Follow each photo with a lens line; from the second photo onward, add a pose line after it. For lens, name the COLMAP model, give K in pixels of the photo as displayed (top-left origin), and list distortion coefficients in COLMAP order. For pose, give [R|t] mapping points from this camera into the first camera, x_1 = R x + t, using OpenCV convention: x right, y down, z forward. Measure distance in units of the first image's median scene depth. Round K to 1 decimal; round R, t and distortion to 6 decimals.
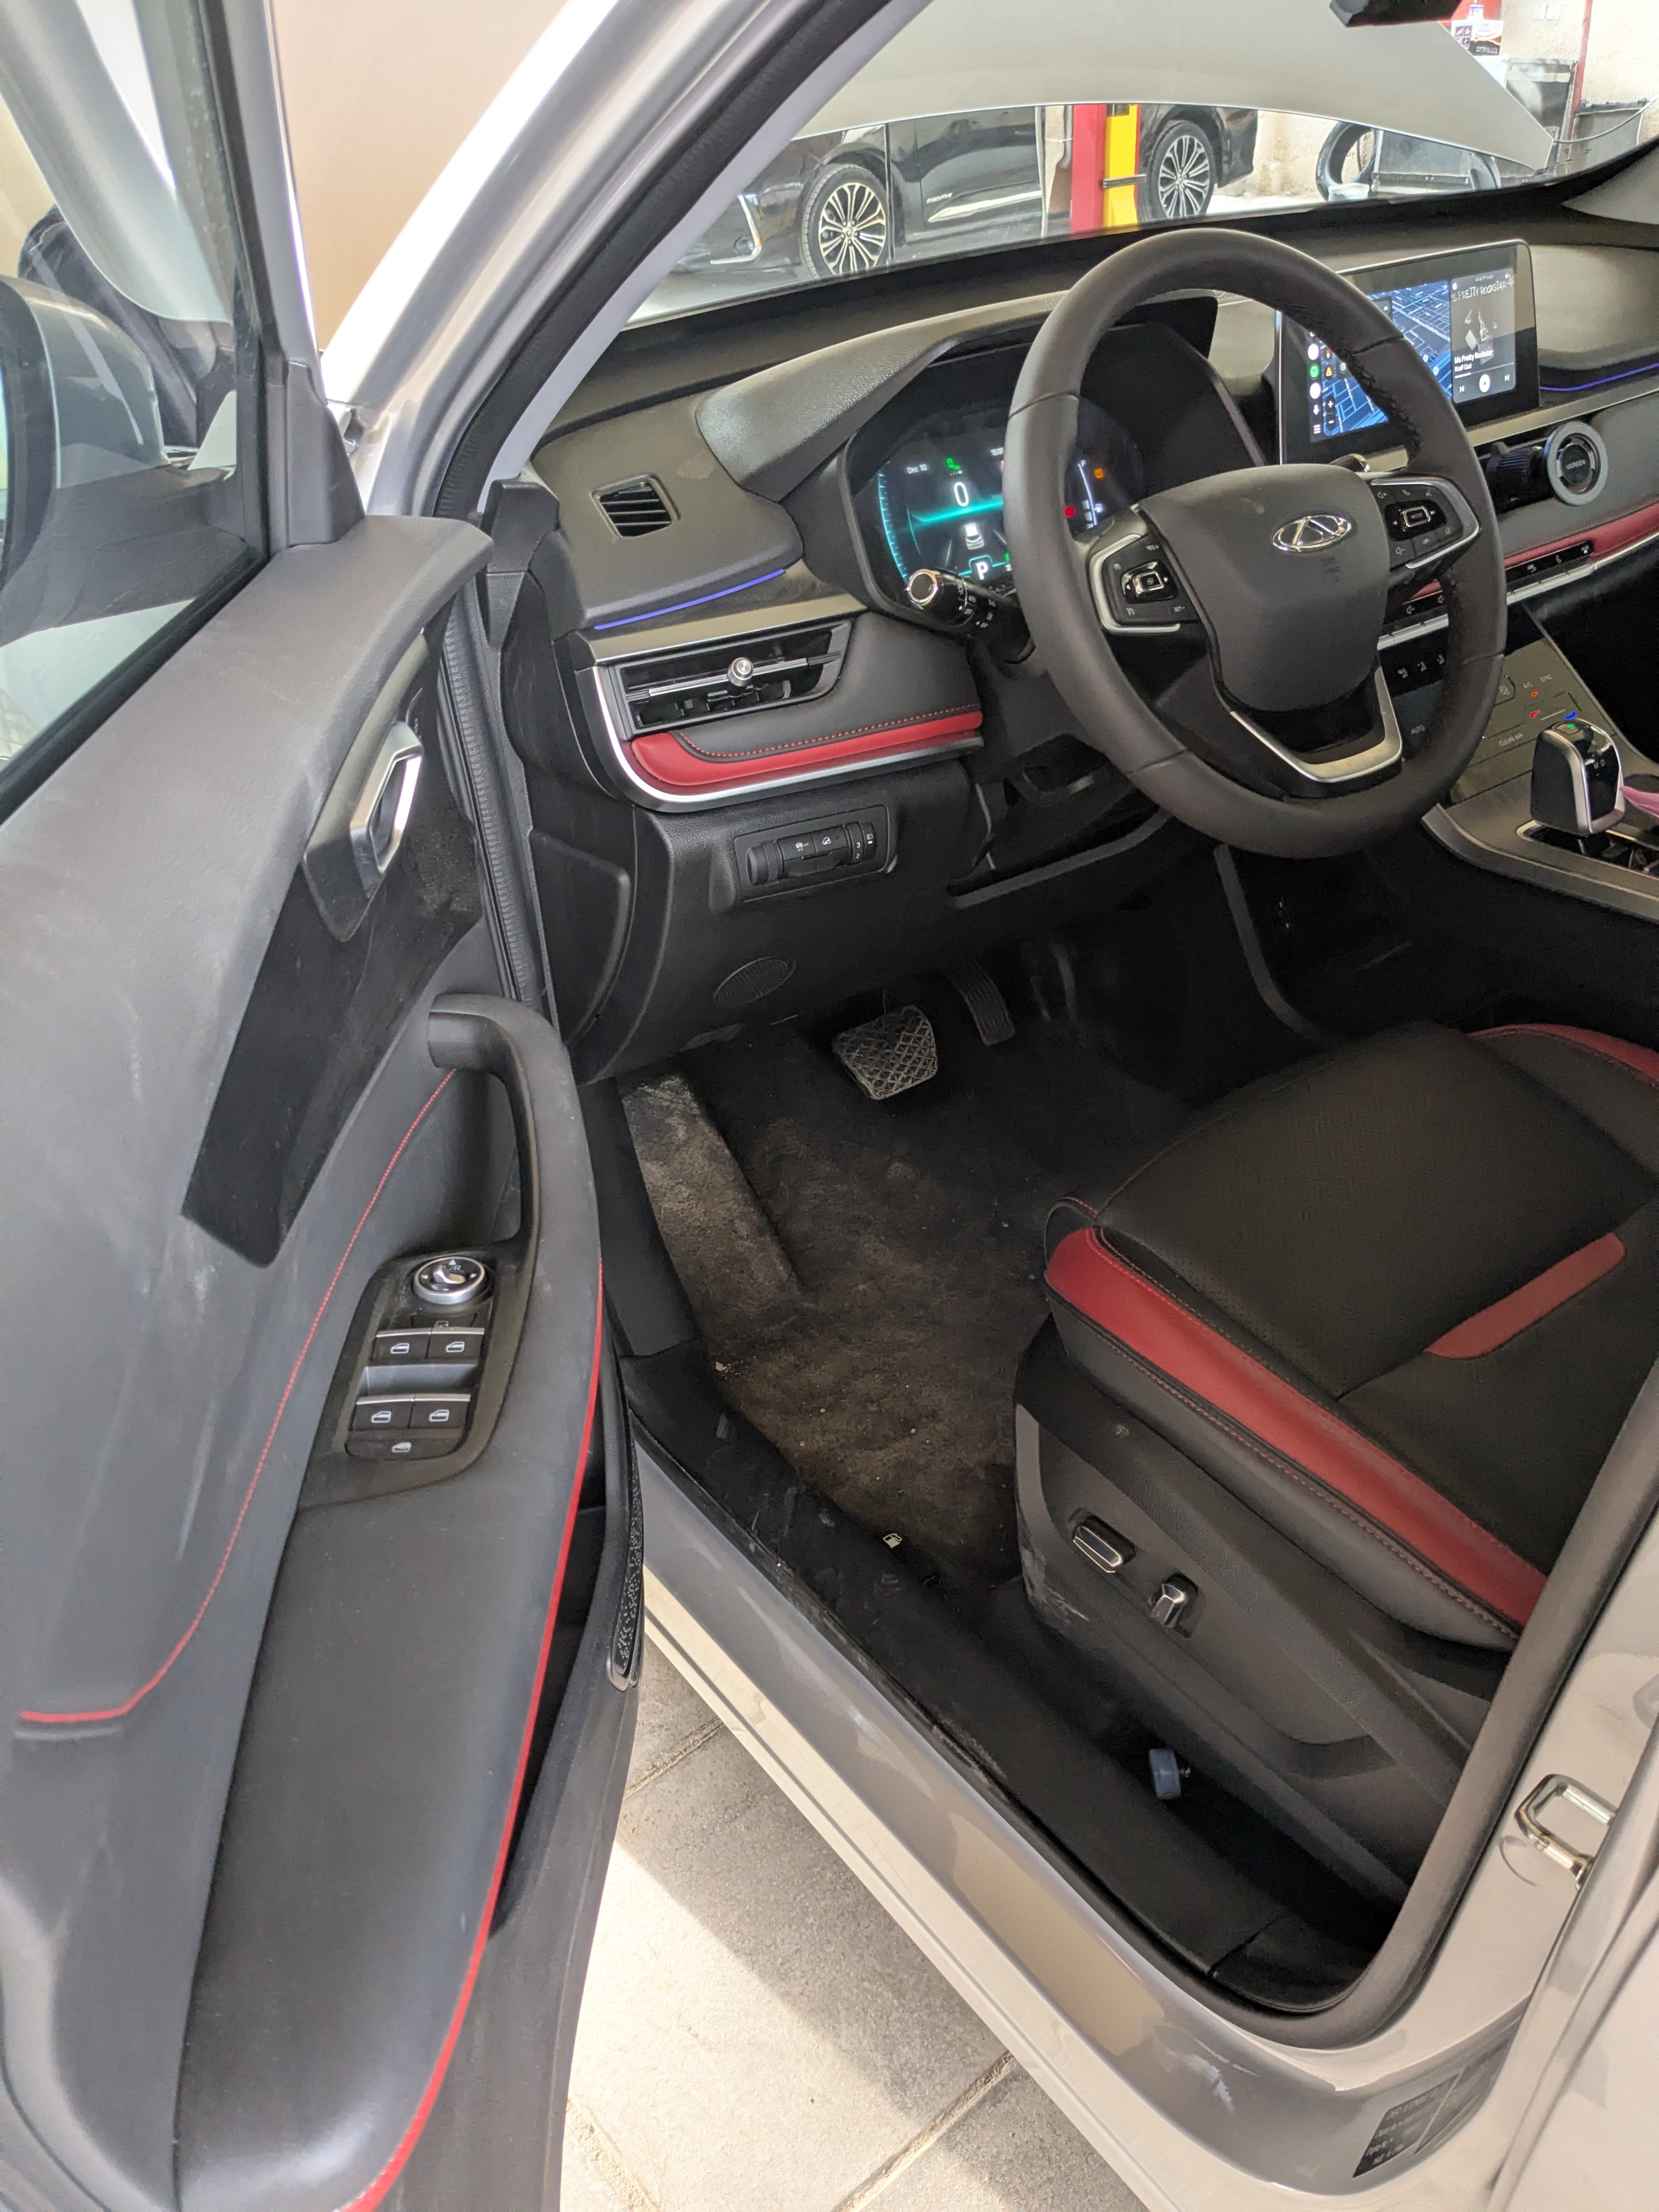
lens RADIAL K [[1778.7, 0, 829.5], [0, 1778.7, 1106.0], [0, 0, 1]] dist [0.040206, -0.091181]
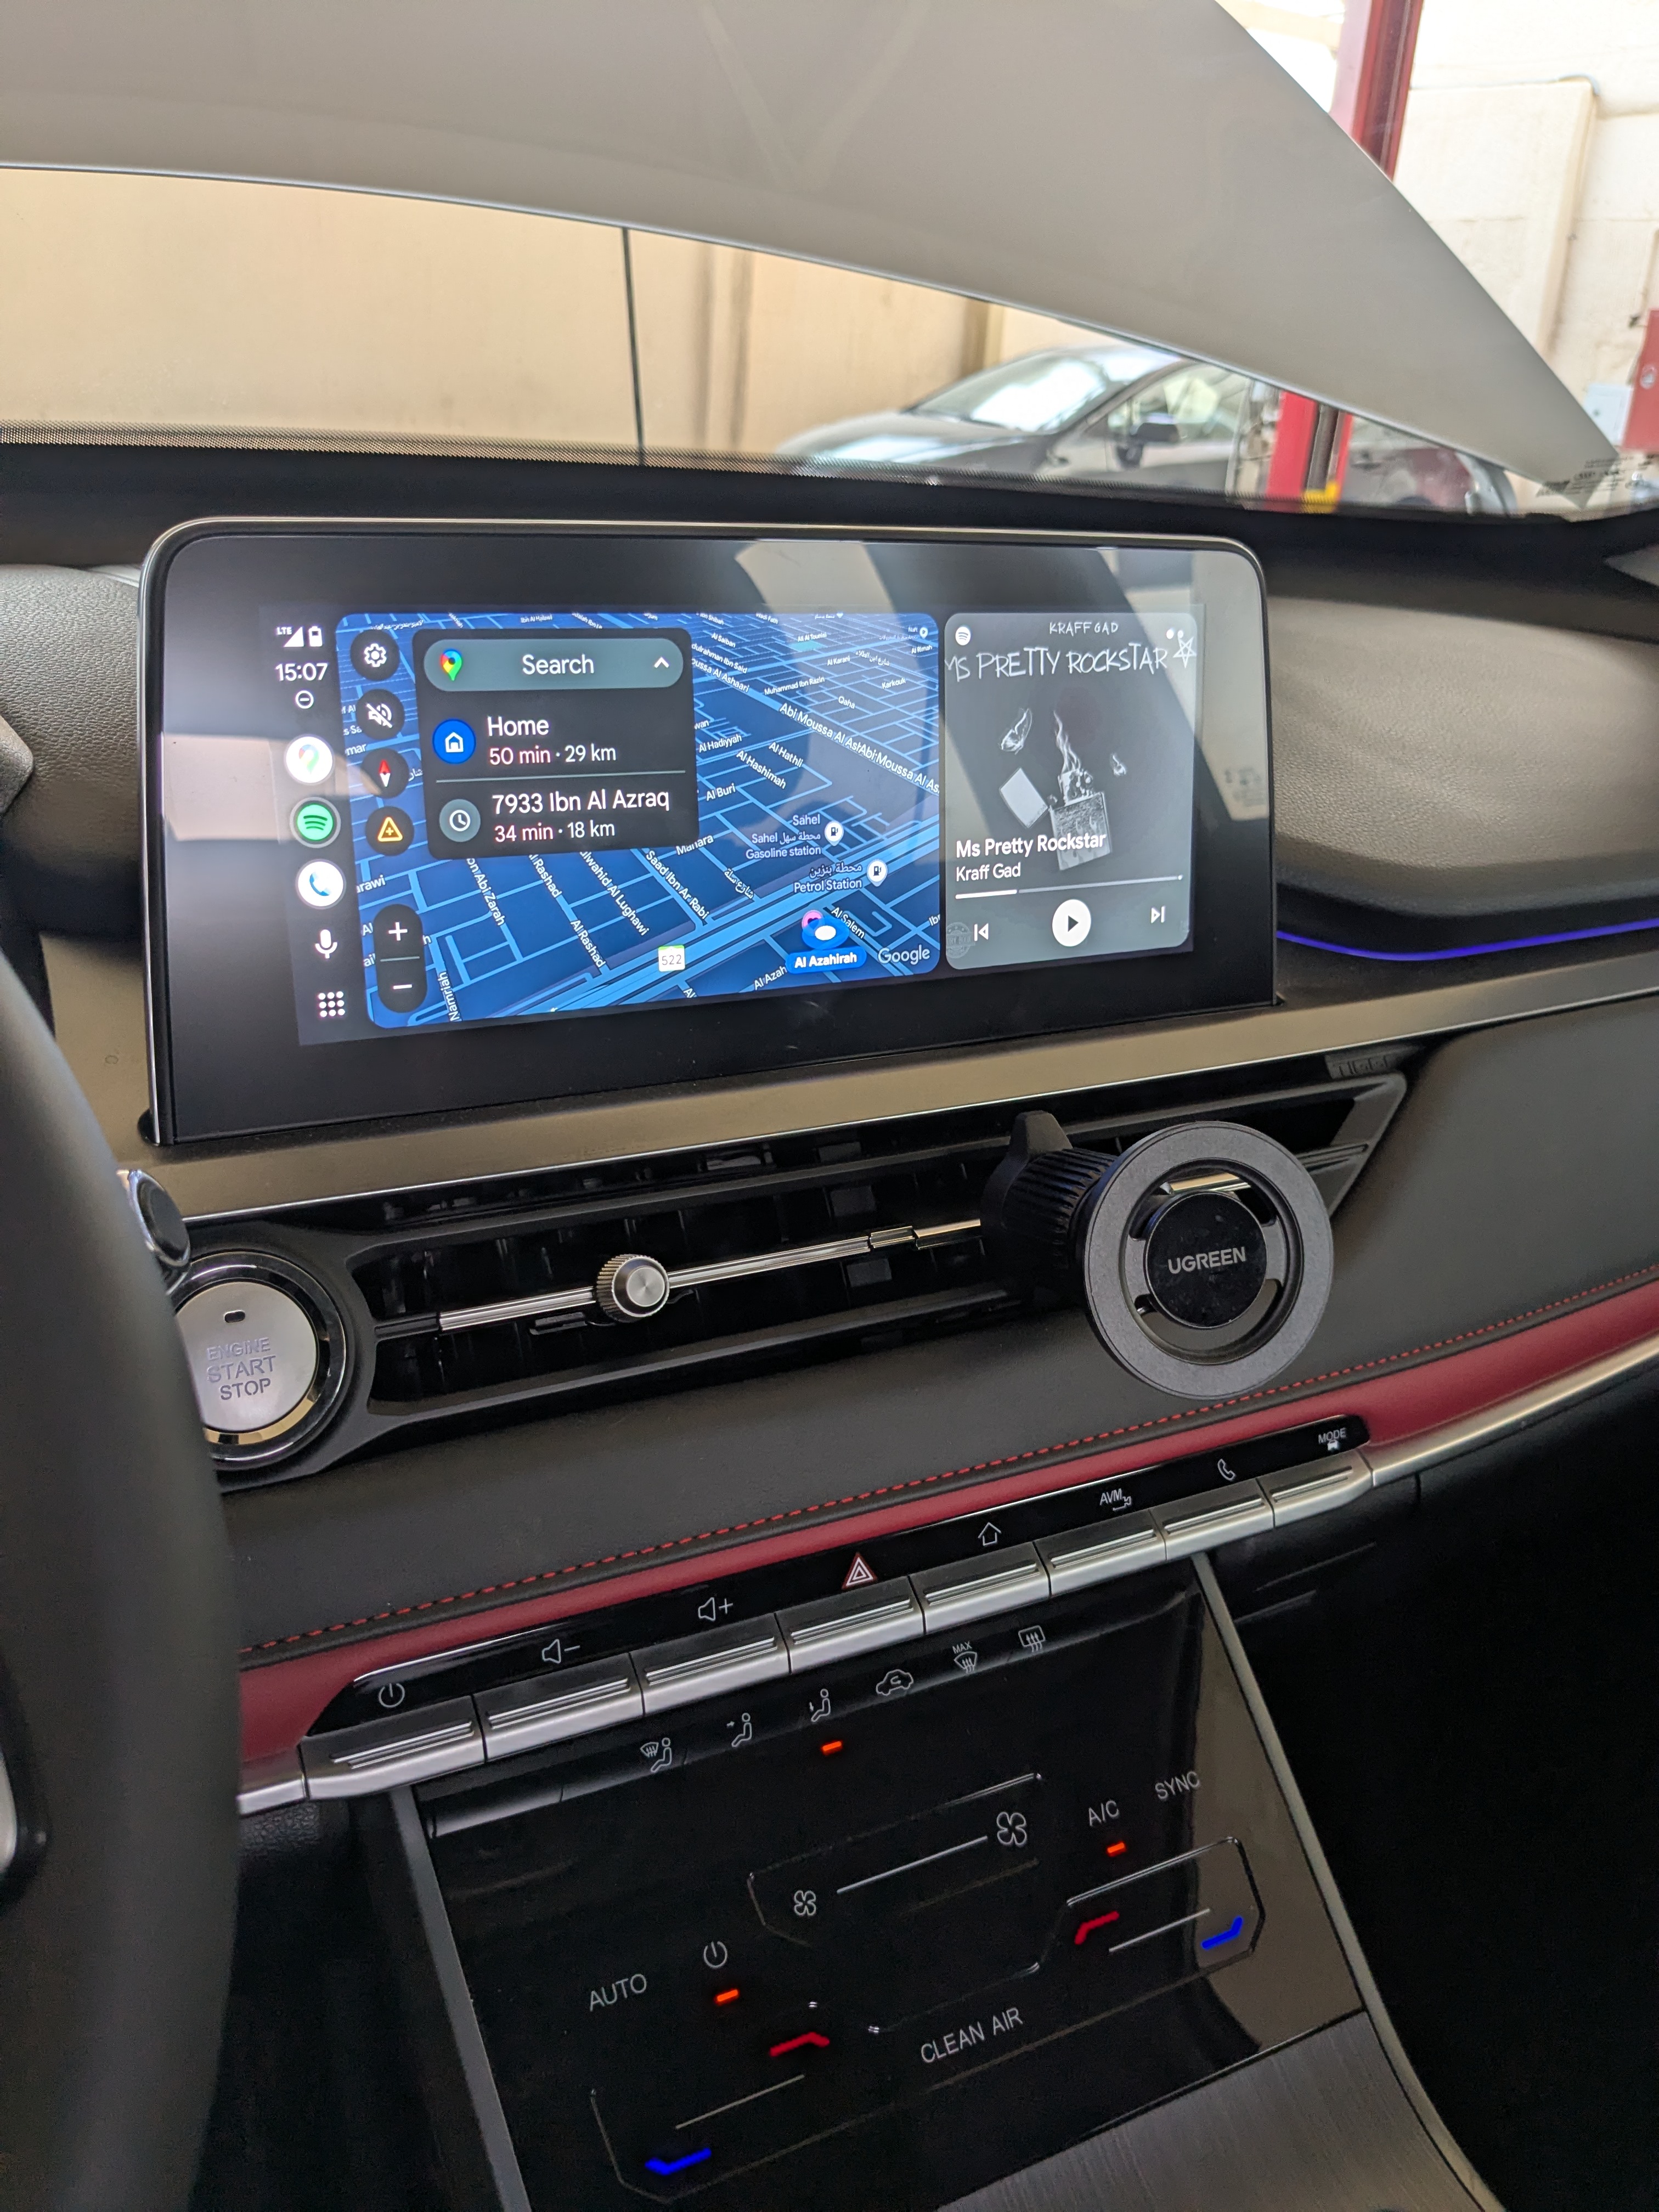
lens RADIAL K [[1778.7, 0, 829.5], [0, 1778.7, 1106.0], [0, 0, 1]] dist [0.040206, -0.091181]
pose [[0.980096, 0.171737, -0.099586, 0.368610], [-0.185509, 0.970911, -0.151386, -0.316824], [0.070690, 0.166847, 0.983445, 0.680995]]
